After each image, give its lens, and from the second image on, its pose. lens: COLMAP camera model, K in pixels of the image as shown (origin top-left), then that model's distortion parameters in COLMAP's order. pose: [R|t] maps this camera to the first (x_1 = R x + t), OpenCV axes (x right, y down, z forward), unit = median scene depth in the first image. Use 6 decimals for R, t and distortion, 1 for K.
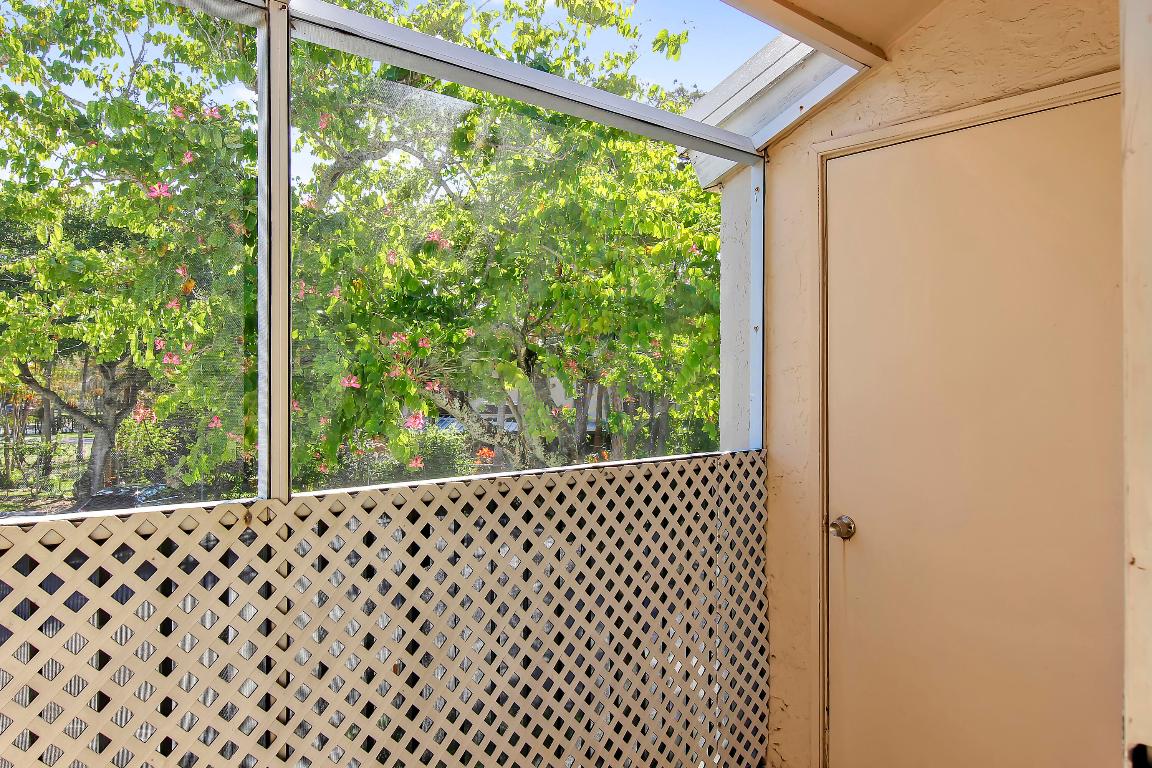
lens RADIAL K [[814.4, 0, 574.2], [0, 814.4, 376.5], [0, 0, 1]] dist [-0.008626, -0.005823]
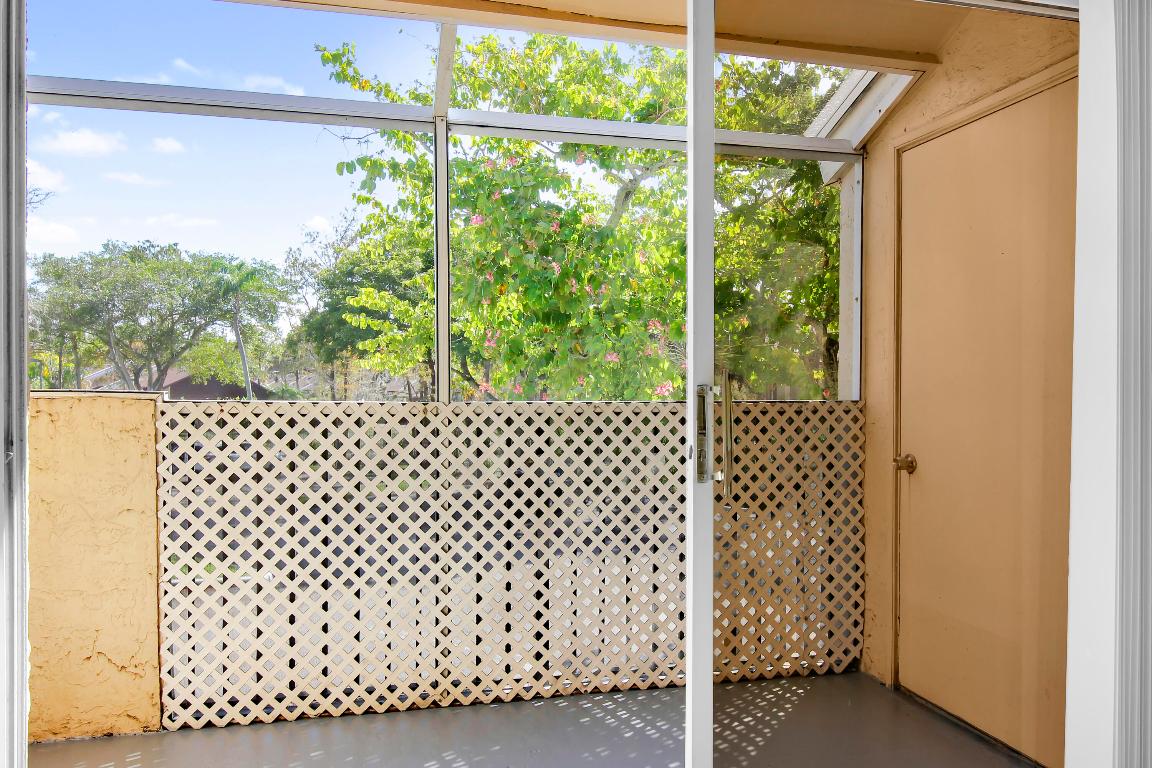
lens RADIAL K [[814.4, 0, 571.6], [0, 814.4, 384.7], [0, 0, 1]] dist [-0.008626, -0.005823]
pose [[0.888139, 0.006408, -0.459529, 0.444885], [-0.003597, 0.999969, 0.006994, 0.065407], [0.459560, -0.004559, 0.888135, -0.274953]]
